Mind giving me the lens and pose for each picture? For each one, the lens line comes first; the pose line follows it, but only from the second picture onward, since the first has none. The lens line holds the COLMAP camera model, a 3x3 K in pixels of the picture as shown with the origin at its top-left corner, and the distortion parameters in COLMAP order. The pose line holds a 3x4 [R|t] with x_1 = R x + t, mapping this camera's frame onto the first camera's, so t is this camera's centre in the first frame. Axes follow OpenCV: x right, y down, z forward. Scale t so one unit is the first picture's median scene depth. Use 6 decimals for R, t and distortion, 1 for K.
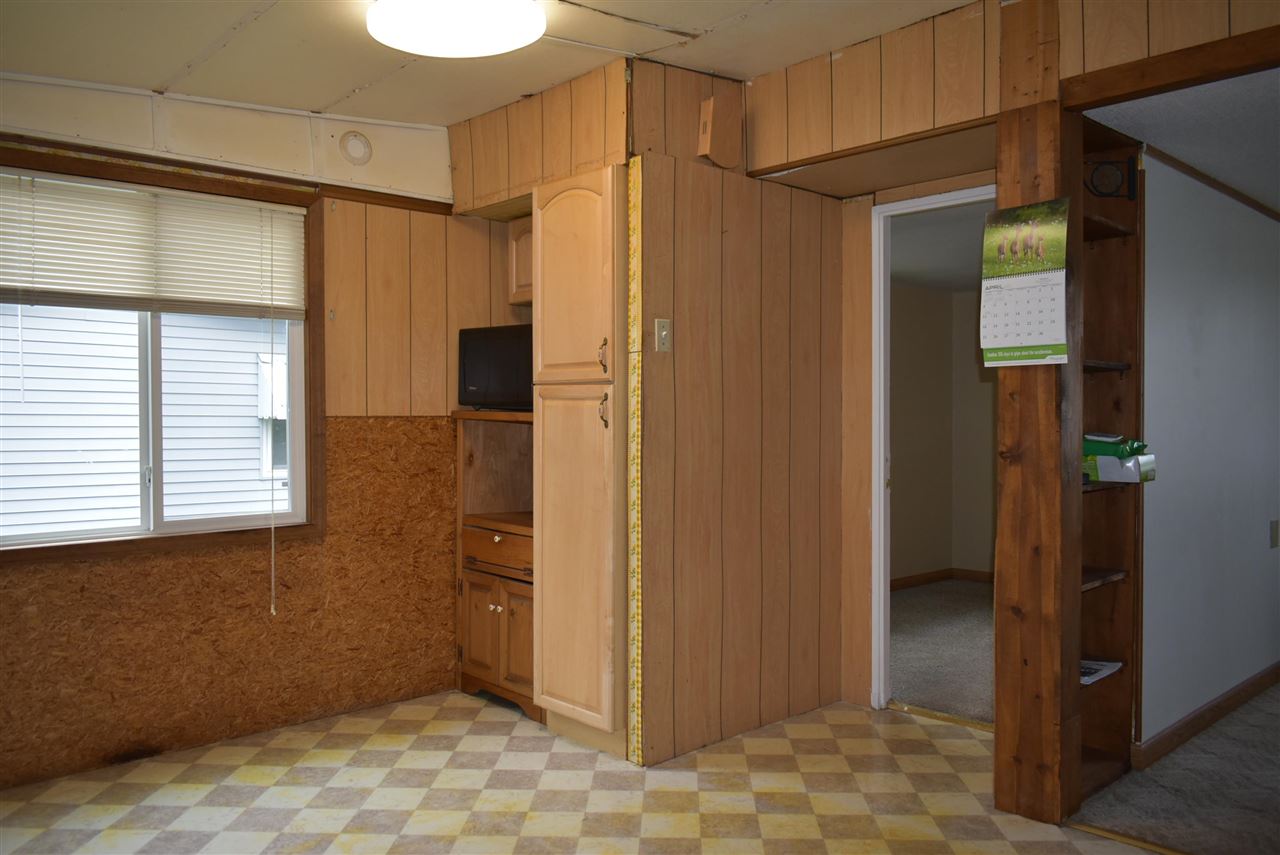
lens RADIAL K [[990.9, 0, 640.0], [0, 990.9, 427.5], [0, 0, 1]] dist [-0.002420, 0.000619]
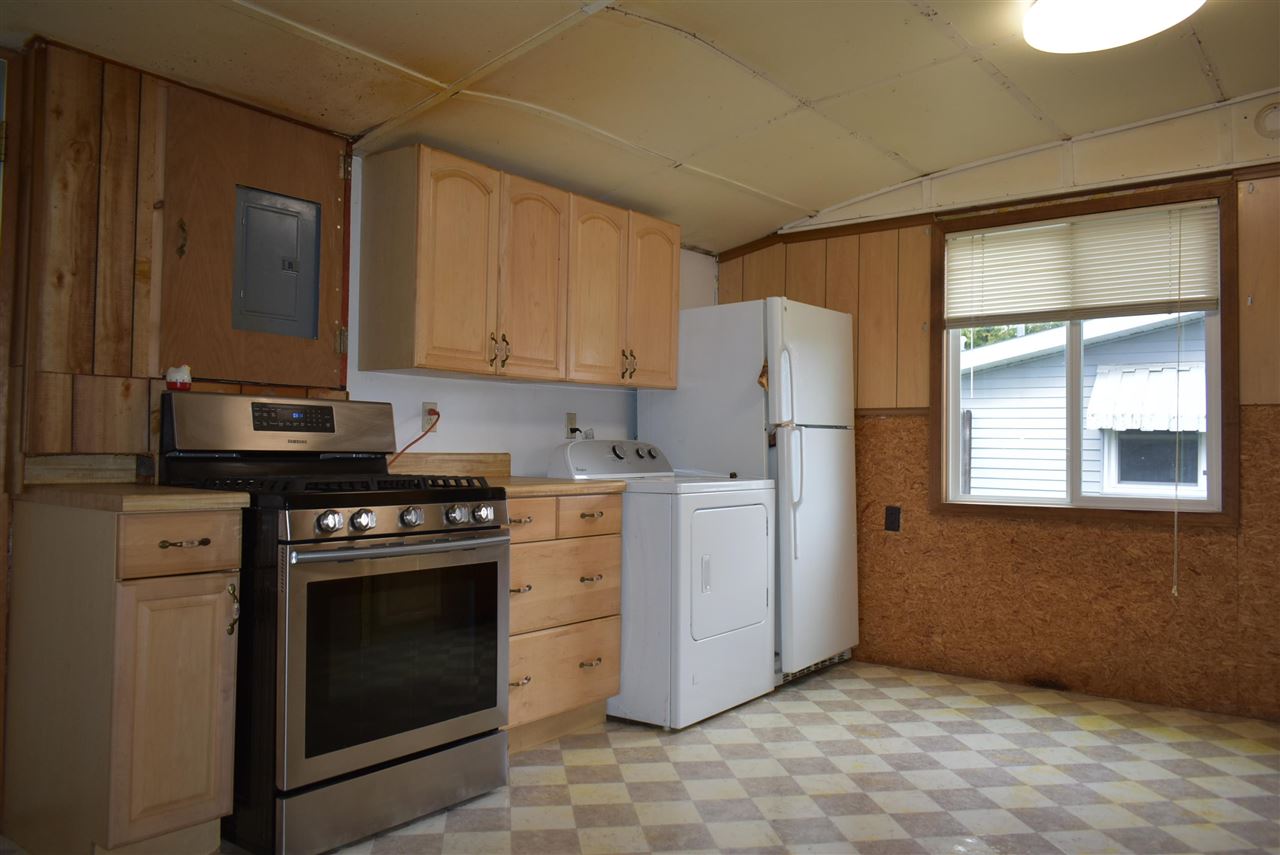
lens RADIAL K [[990.9, 0, 640.0], [0, 990.9, 427.5], [0, 0, 1]] dist [-0.002420, 0.000619]
pose [[0.179685, -0.016517, -0.983586, 0.593244], [-0.023889, 0.999491, -0.021148, 0.050979], [0.983434, 0.027297, 0.179198, 0.271553]]
